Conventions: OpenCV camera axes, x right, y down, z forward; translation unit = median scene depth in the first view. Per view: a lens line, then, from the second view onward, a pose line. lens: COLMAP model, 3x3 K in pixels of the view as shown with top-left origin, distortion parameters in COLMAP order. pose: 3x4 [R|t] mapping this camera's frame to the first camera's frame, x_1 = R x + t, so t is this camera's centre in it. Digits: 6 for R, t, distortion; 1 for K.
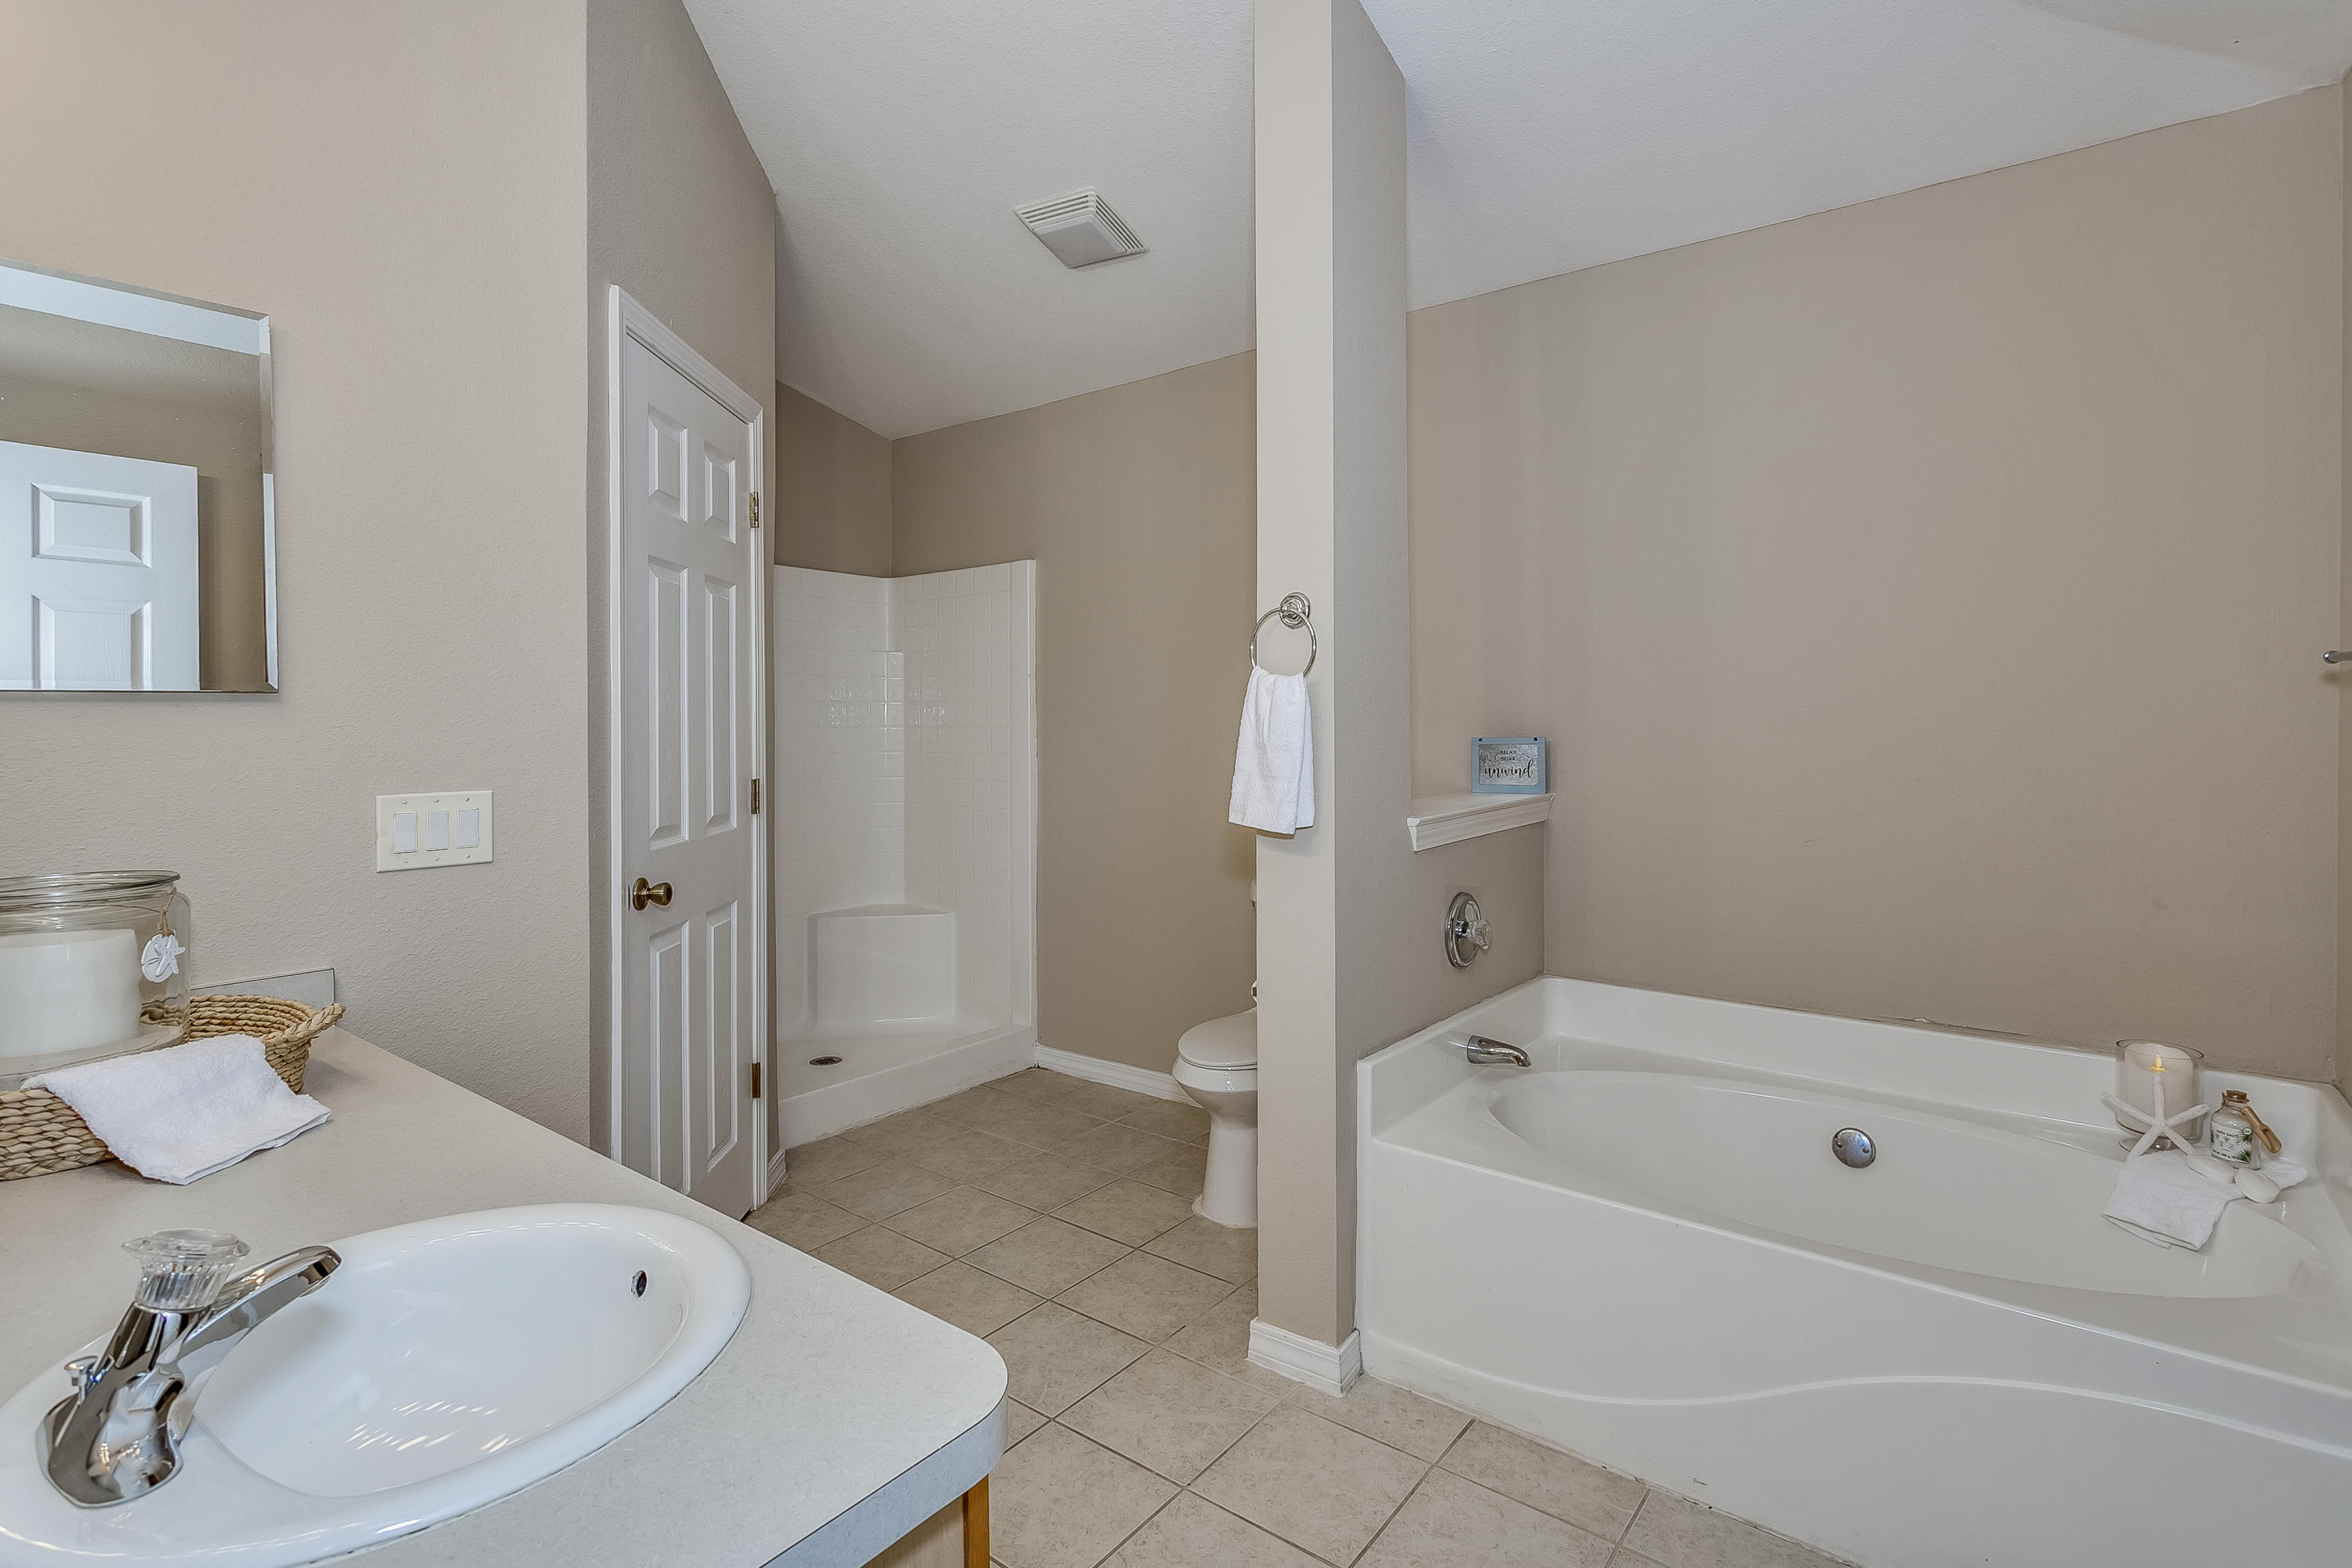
lens RADIAL K [[1151.0, 0, 1165.3], [0, 1151.0, 710.9], [0, 0, 1]] dist [-0.000489, 0.001435]
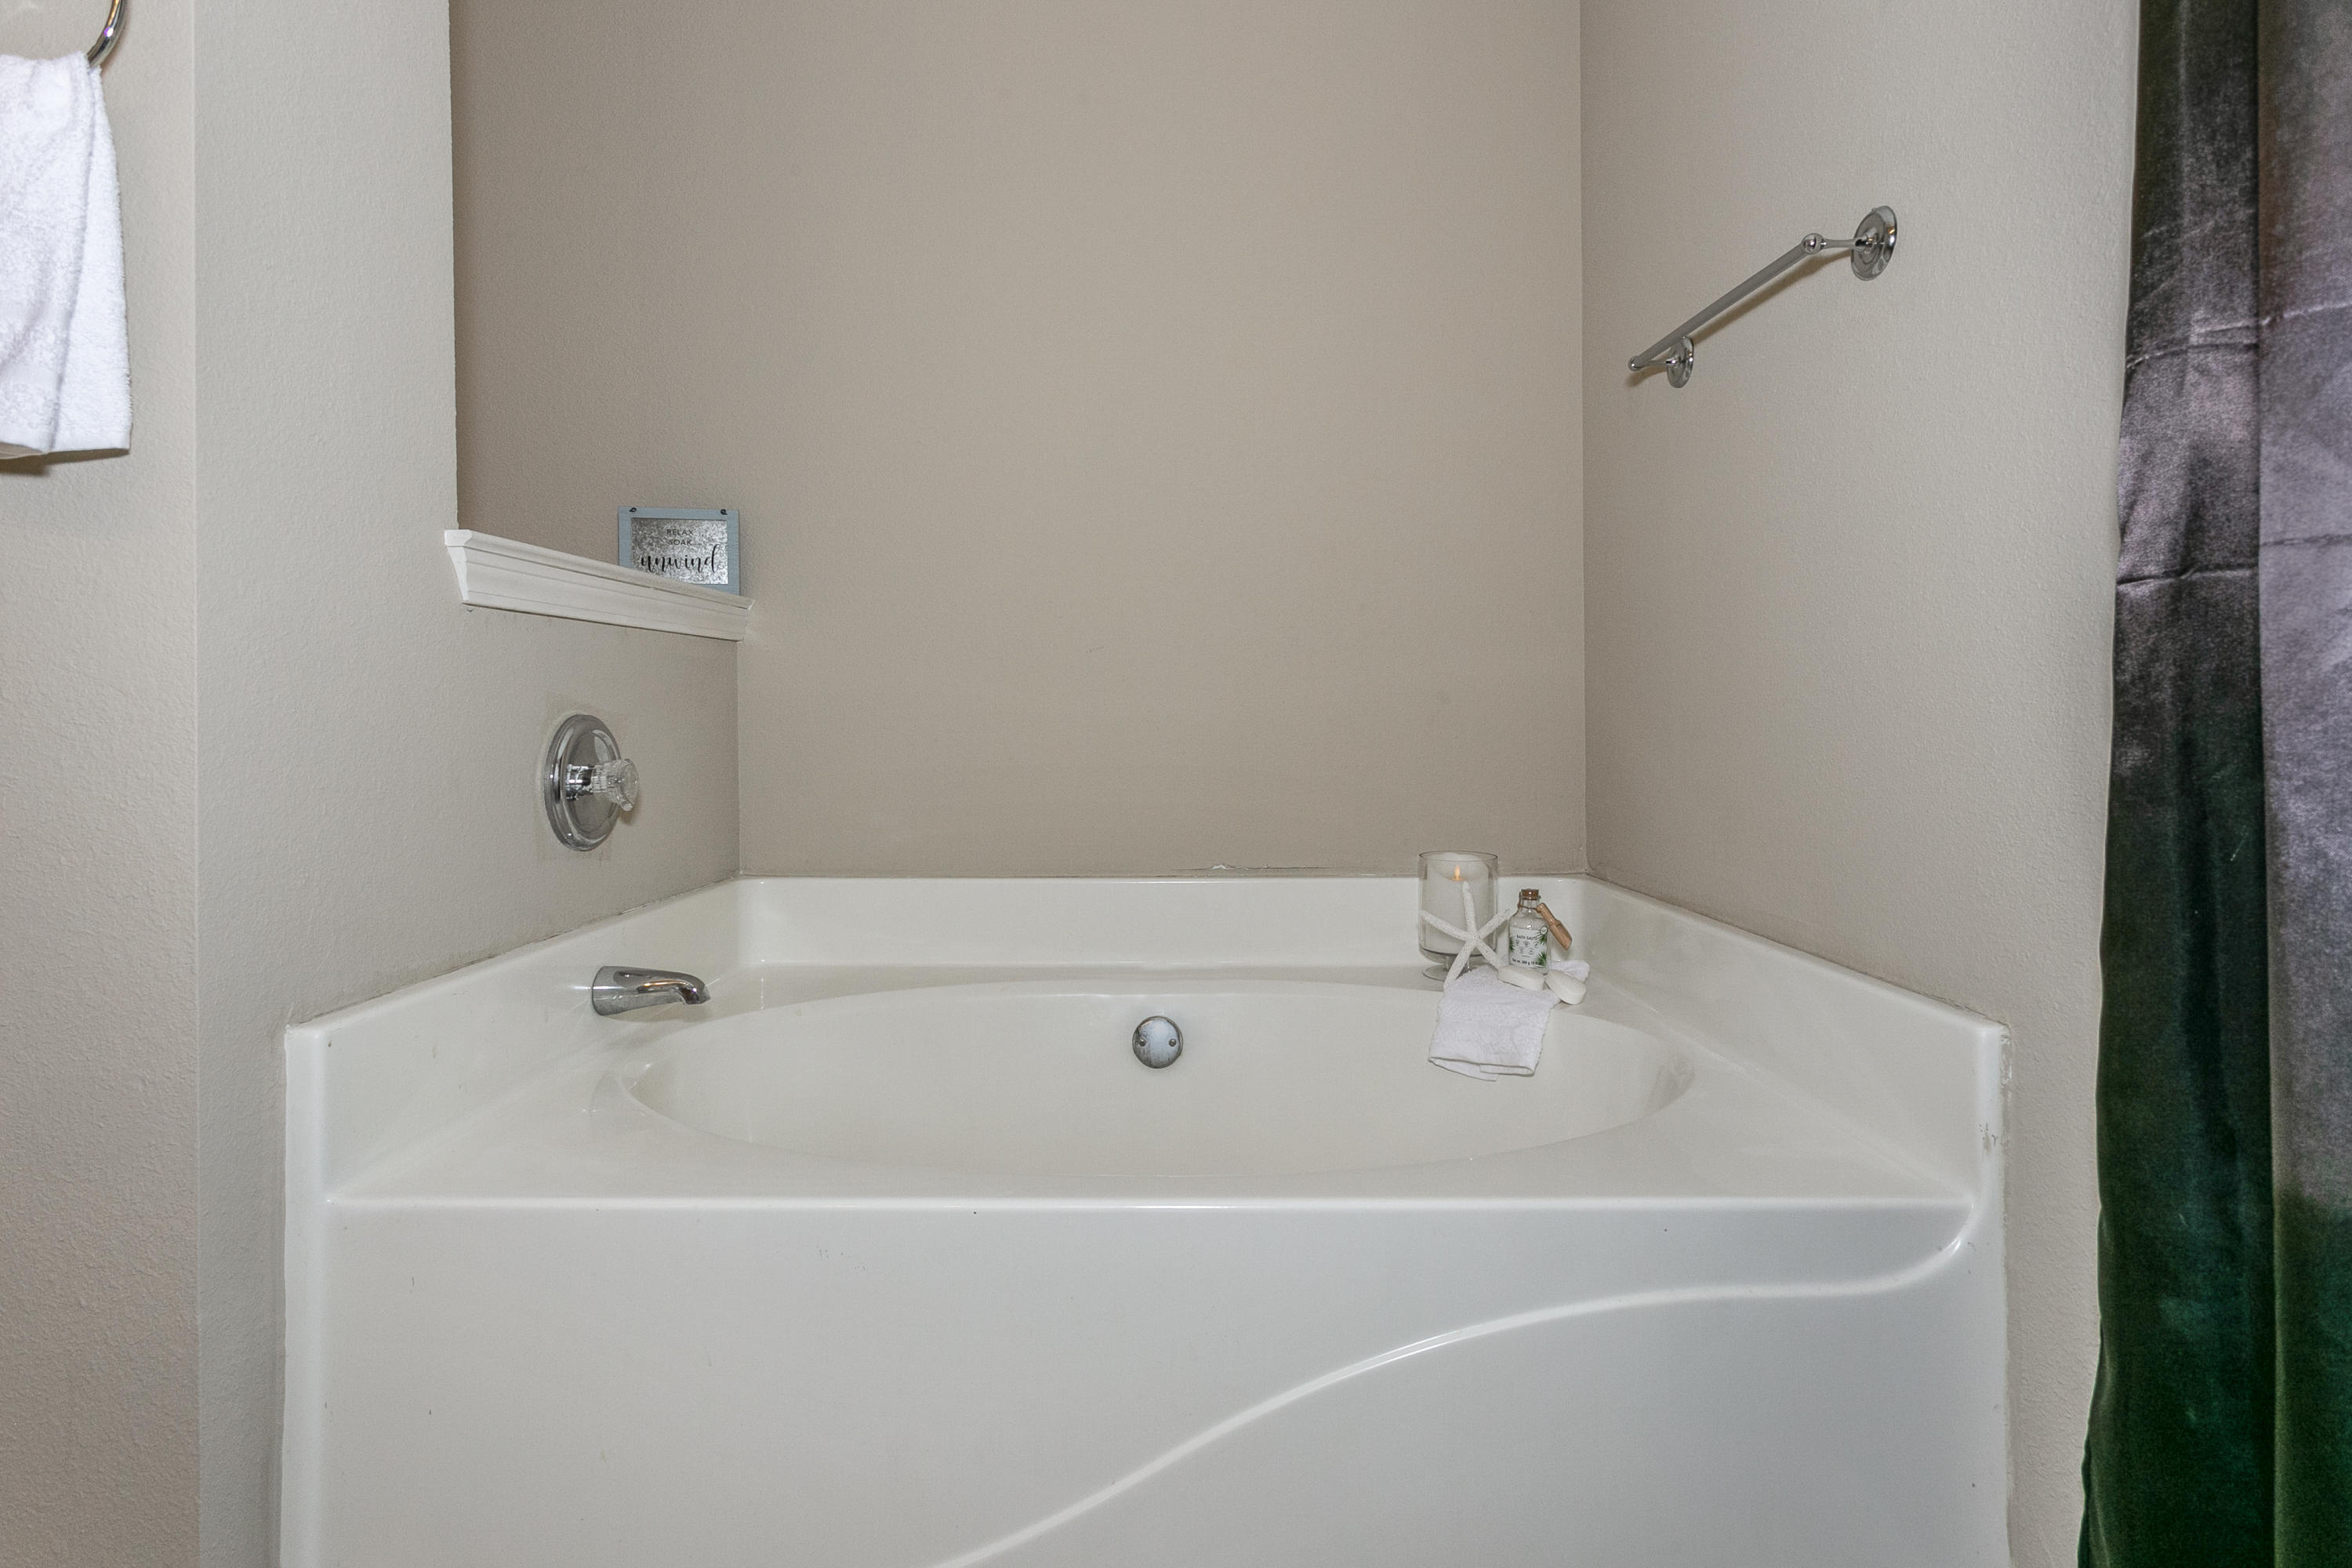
lens RADIAL K [[1151.0, 0, 1165.3], [0, 1151.0, 710.9], [0, 0, 1]] dist [-0.000489, 0.001435]
pose [[0.792033, -0.000719, 0.610478, 0.152274], [0.004779, 0.999976, -0.005023, 0.173864], [-0.610460, 0.006896, 0.792017, 0.416425]]
